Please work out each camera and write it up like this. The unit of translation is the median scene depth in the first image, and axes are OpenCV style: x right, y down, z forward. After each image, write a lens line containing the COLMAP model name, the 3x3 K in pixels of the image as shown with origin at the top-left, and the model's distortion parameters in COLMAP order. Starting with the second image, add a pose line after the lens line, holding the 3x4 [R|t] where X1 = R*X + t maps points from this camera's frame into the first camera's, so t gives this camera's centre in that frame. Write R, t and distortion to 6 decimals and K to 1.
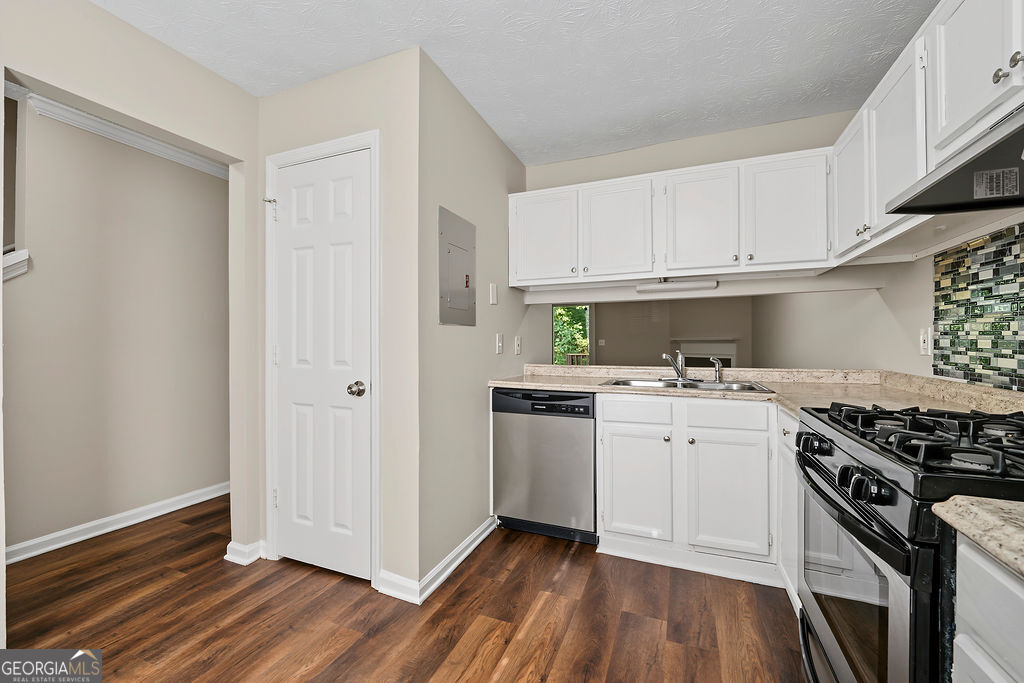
lens RADIAL K [[419.5, 0, 515.4], [0, 419.5, 340.6], [0, 0, 1]] dist [-0.007662, -0.001576]
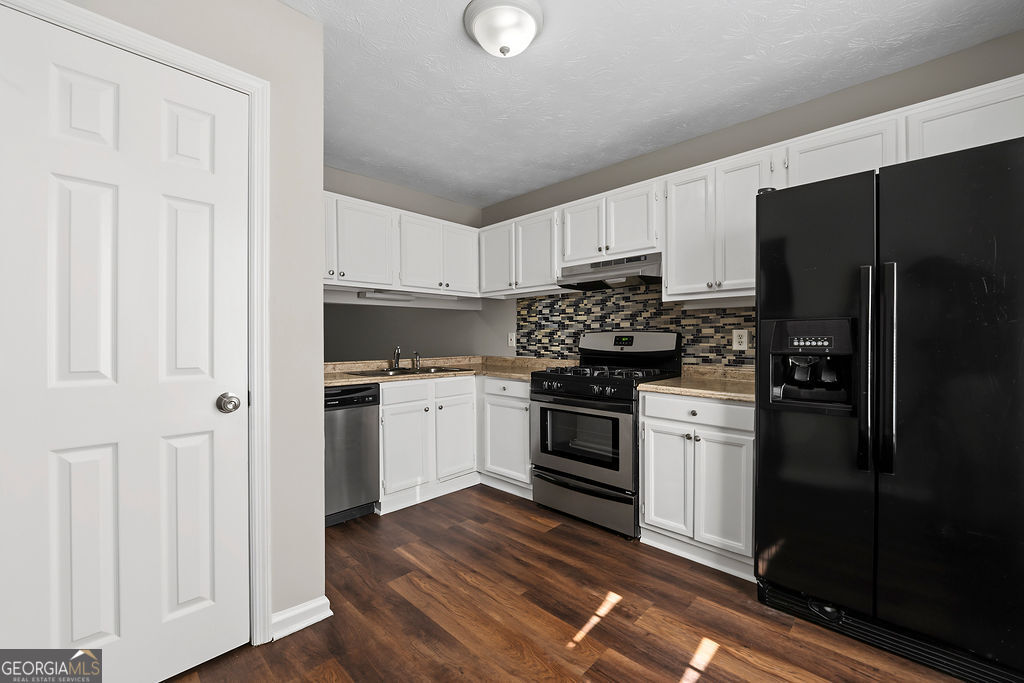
lens RADIAL K [[419.5, 0, 505.5], [0, 419.5, 339.2], [0, 0, 1]] dist [-0.007662, -0.001576]
pose [[0.365156, 0.001437, 0.930945, -0.988178], [-0.001322, 0.999999, -0.001025, 0.001318], [-0.930946, -0.000857, 0.365157, 0.286332]]
